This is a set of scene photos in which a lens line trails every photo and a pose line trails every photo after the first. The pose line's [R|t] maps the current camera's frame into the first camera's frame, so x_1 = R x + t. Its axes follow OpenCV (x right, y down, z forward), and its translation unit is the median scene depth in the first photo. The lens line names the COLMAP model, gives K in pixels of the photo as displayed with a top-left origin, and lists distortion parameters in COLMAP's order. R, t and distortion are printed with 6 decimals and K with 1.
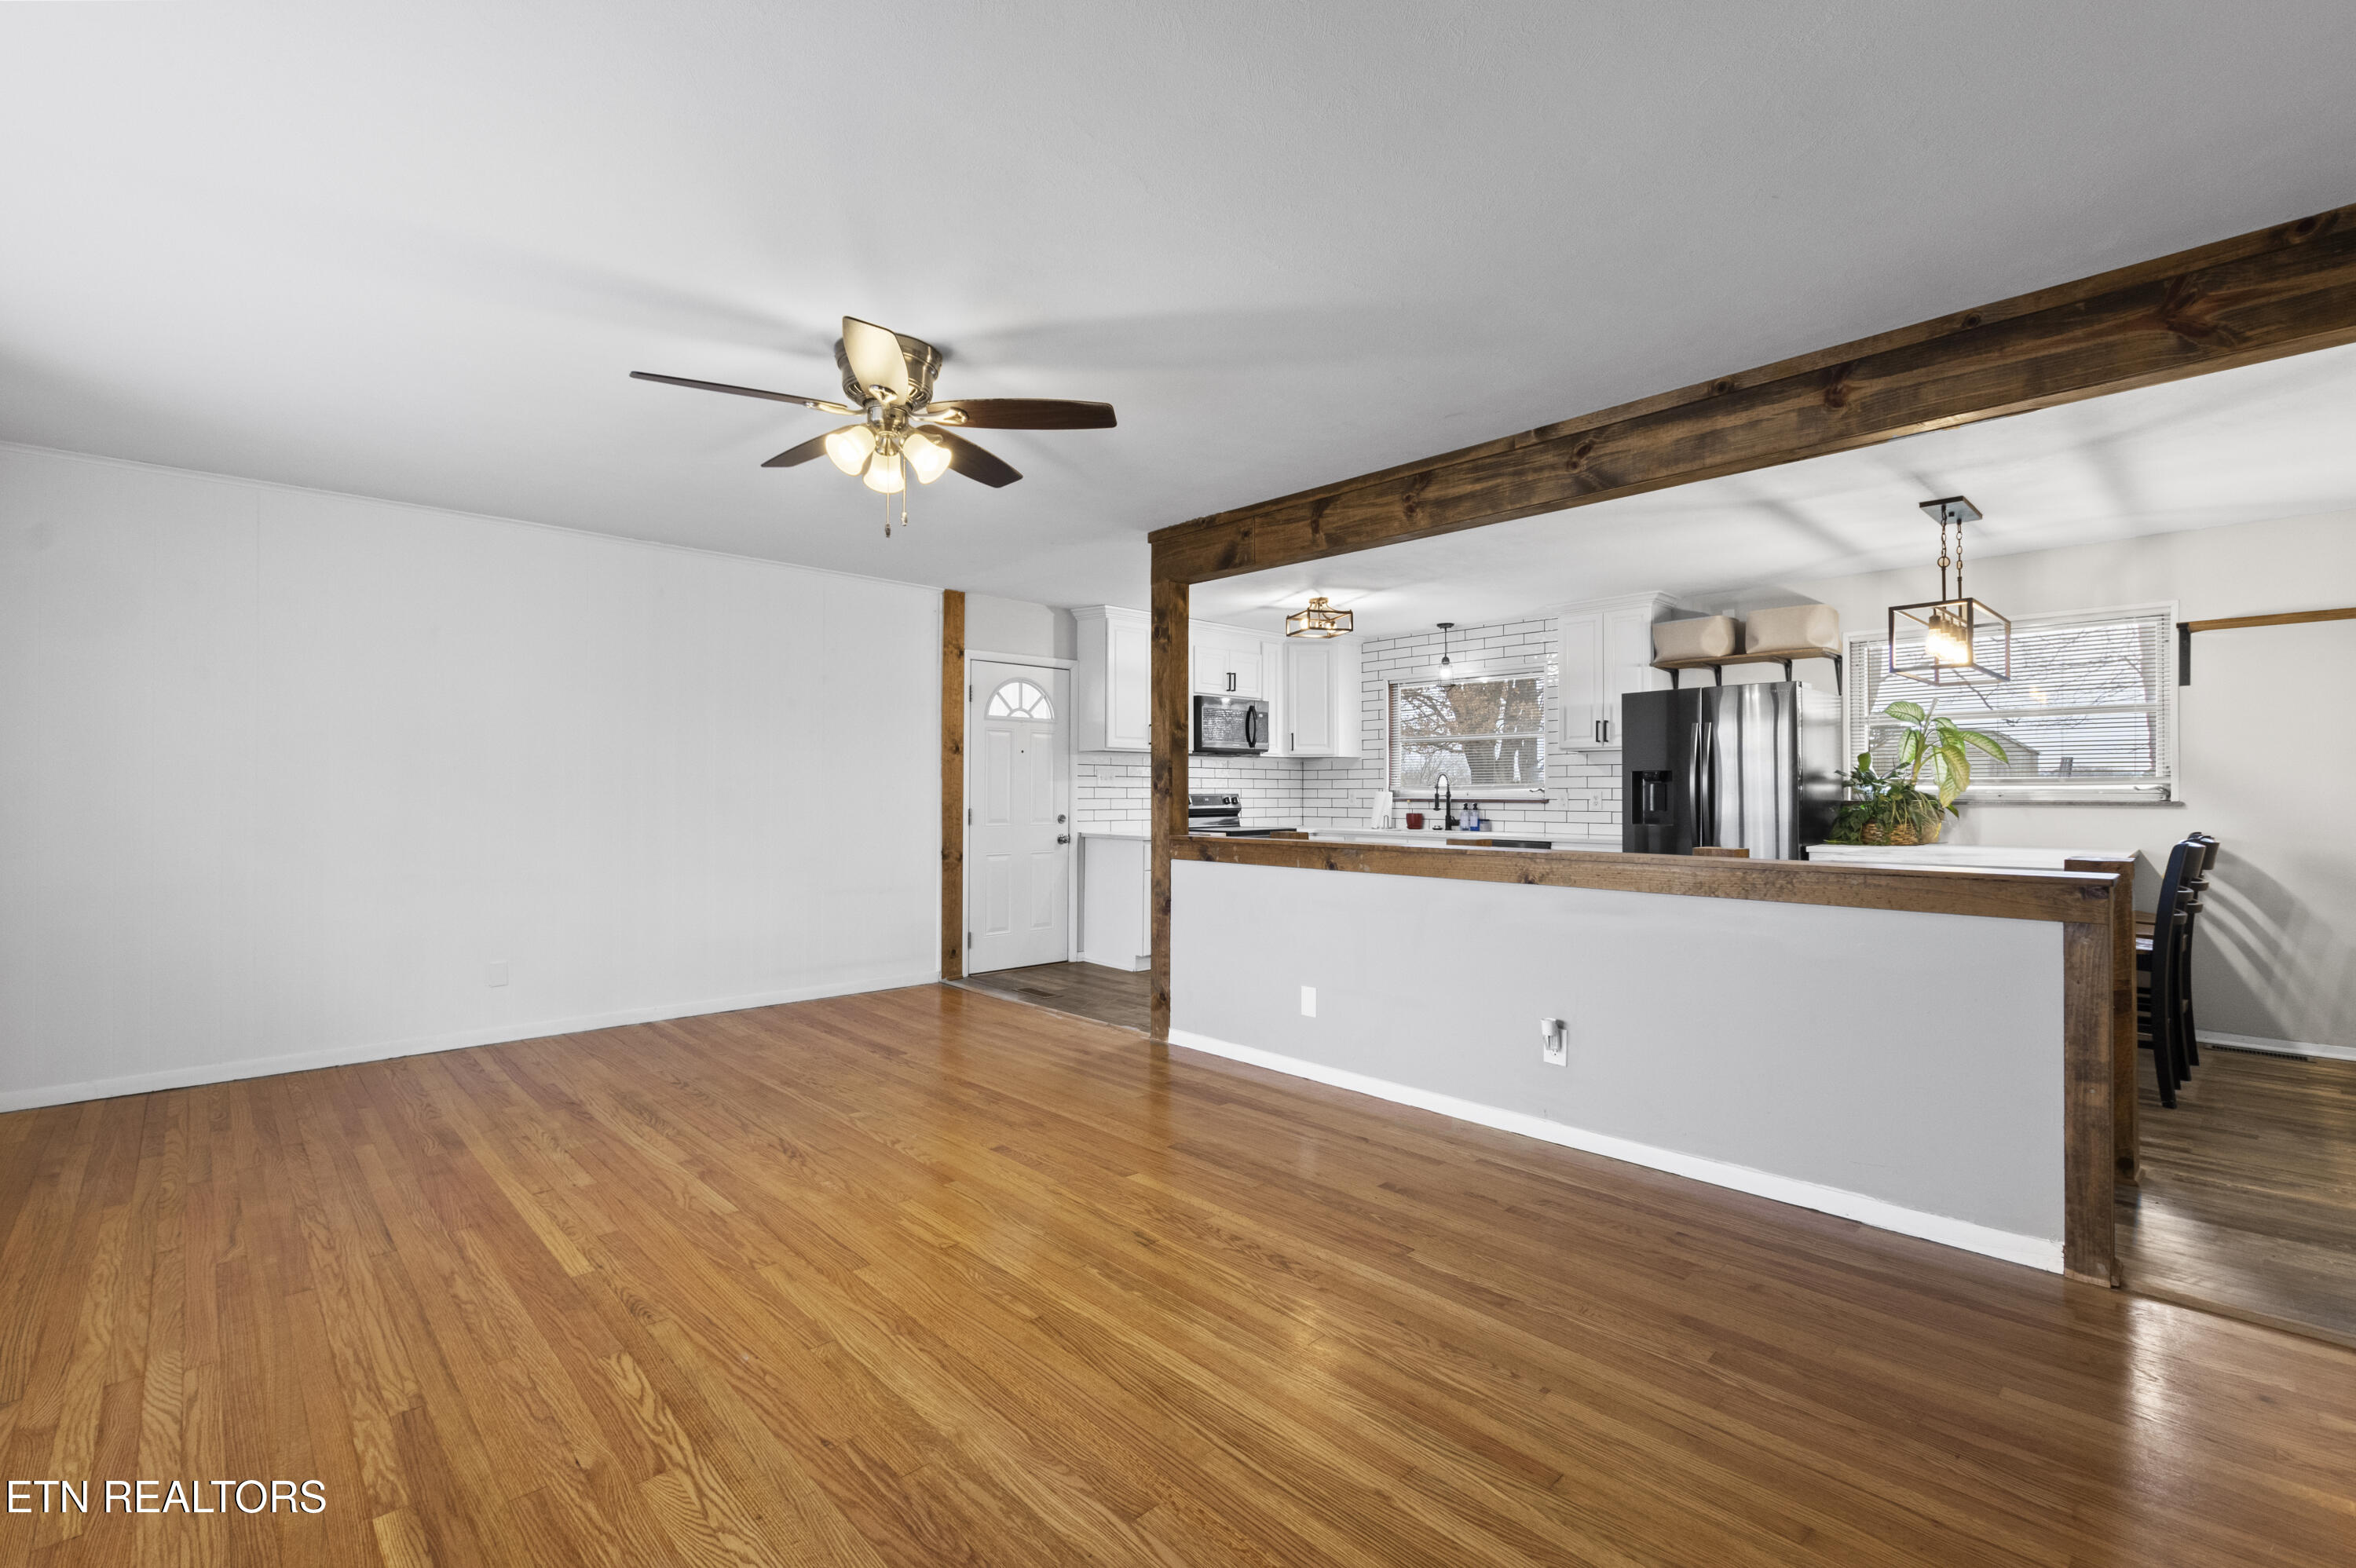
lens RADIAL K [[1021.7, 0, 1155.0], [0, 1021.7, 788.2], [0, 0, 1]] dist [-0.000029, -0.001870]
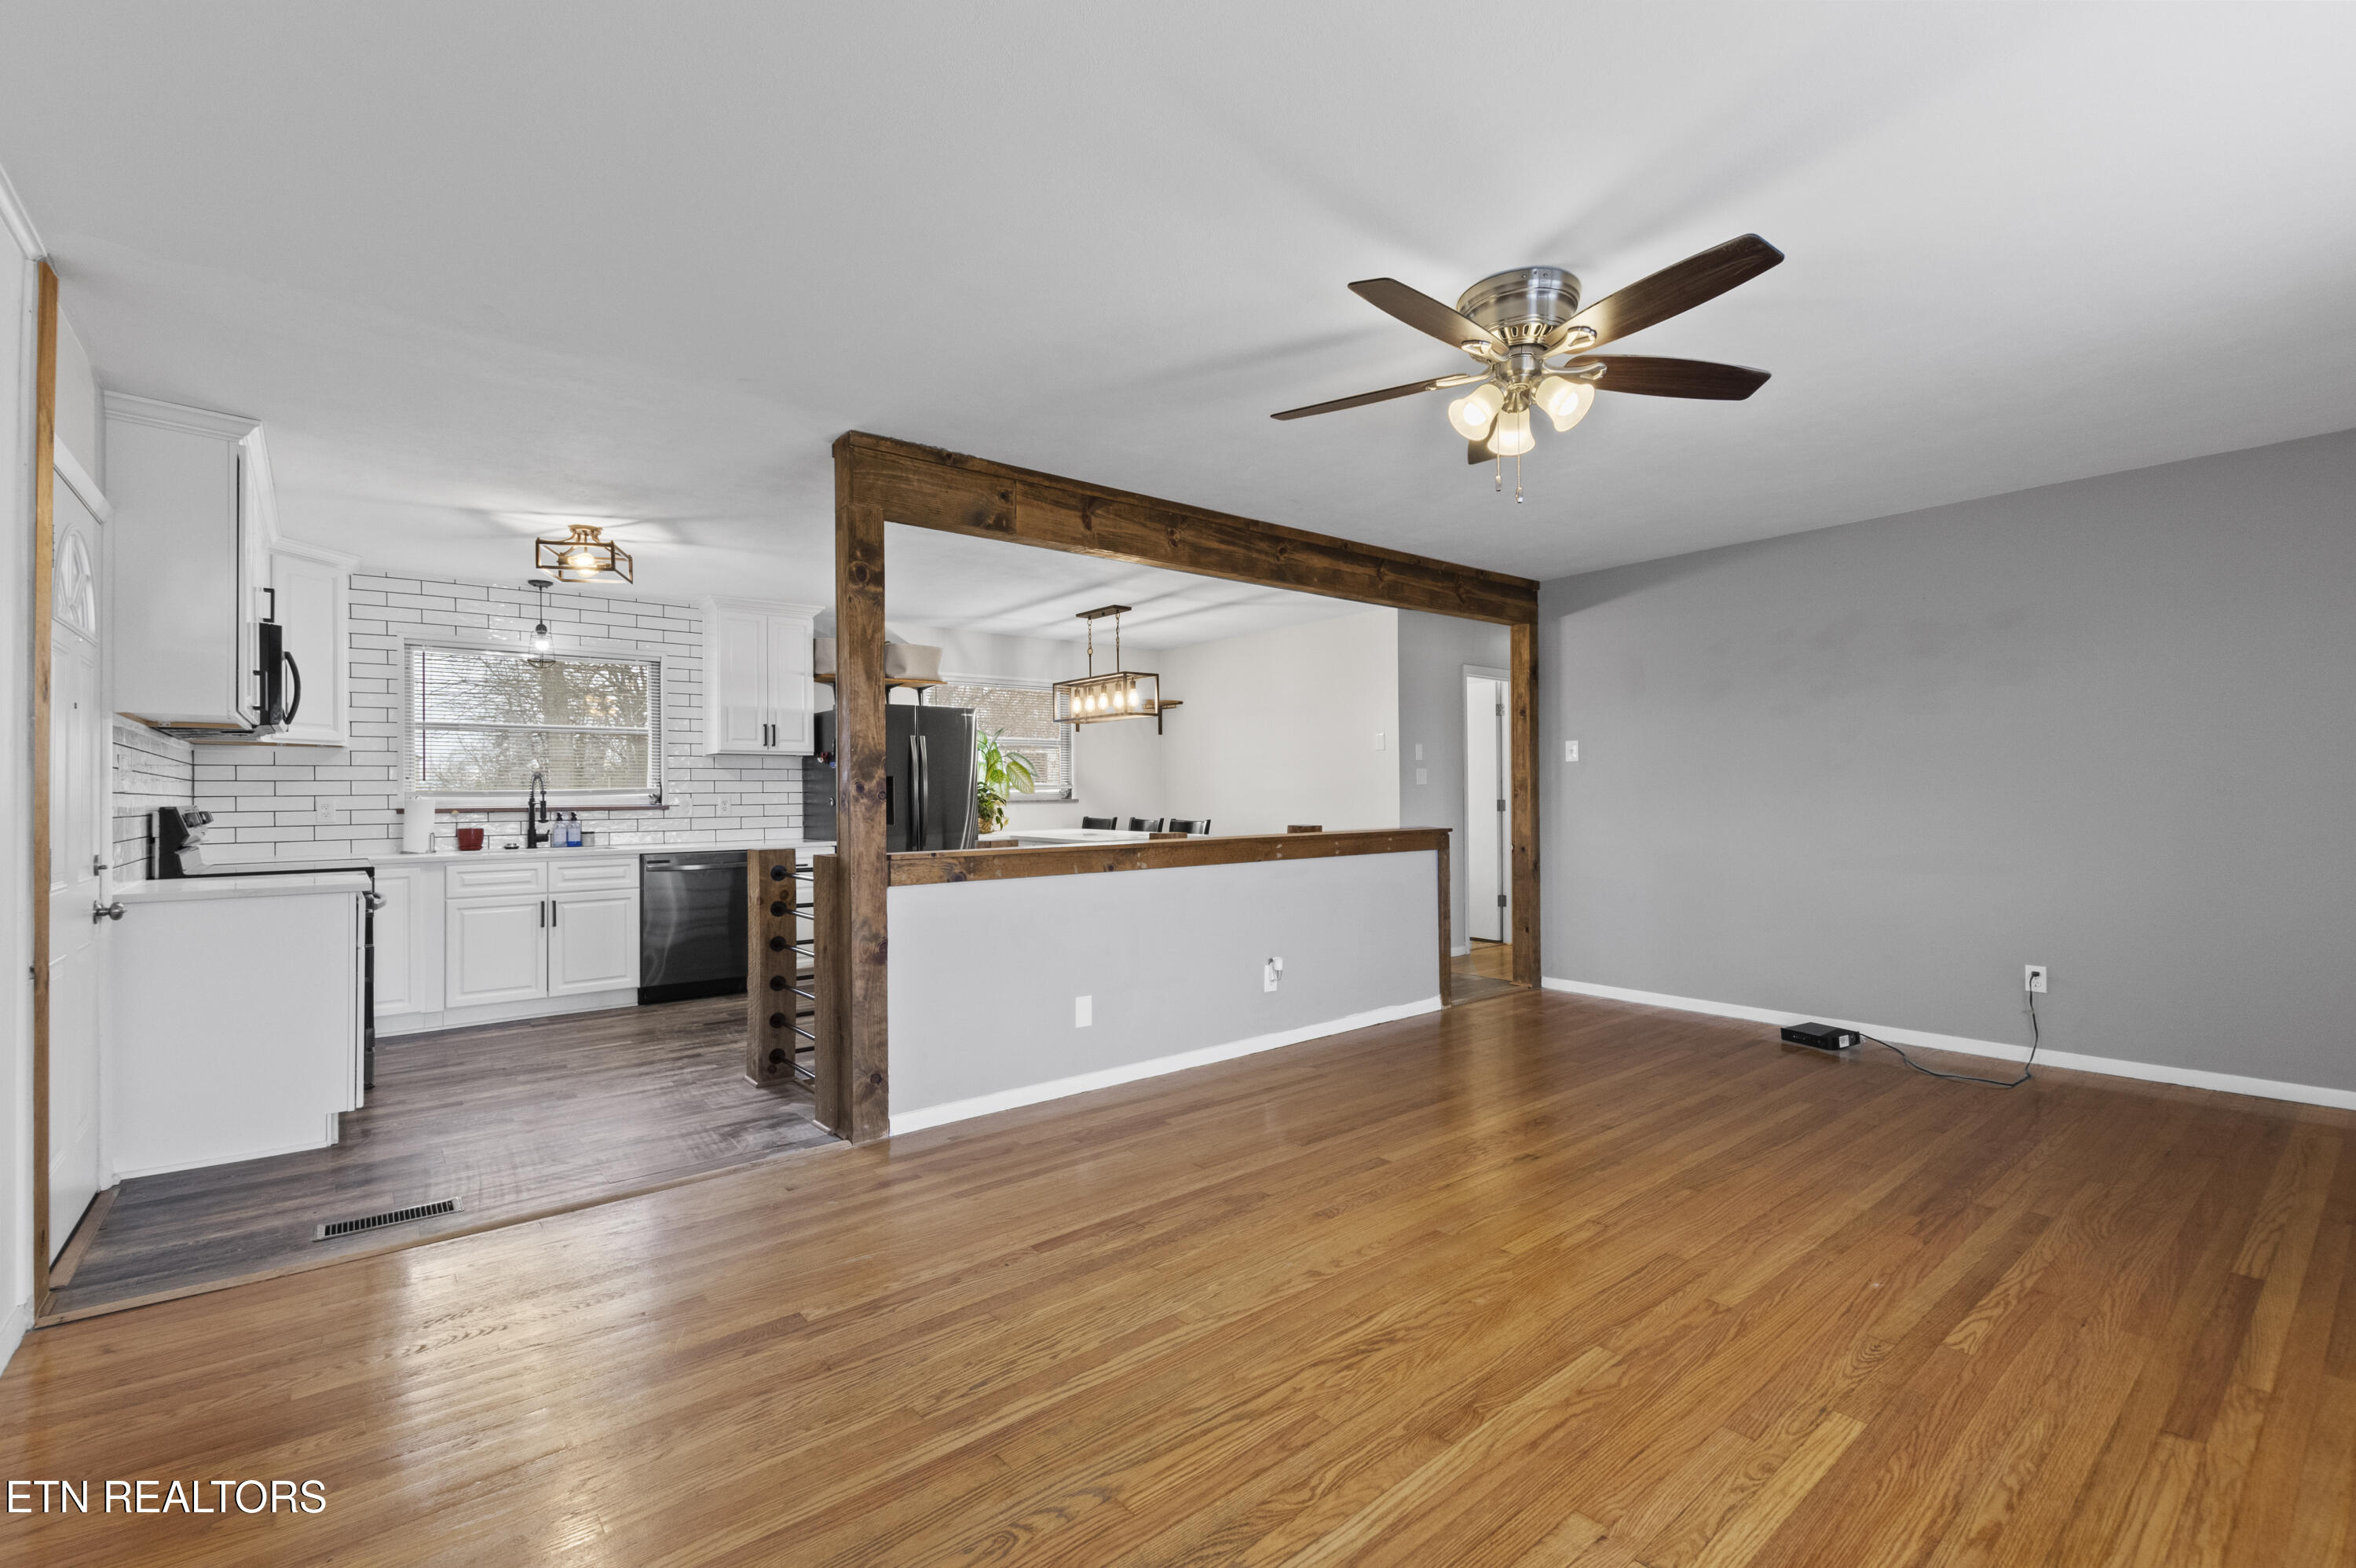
lens RADIAL K [[1012.1, 0, 1161.6], [0, 1012.1, 785.2], [0, 0, 1]] dist [0.003192, -0.001955]
pose [[0.083002, 0.006033, 0.996531, -0.673693], [0.005385, 0.999964, -0.006503, 0.001656], [-0.996535, 0.005906, 0.082966, 0.716203]]
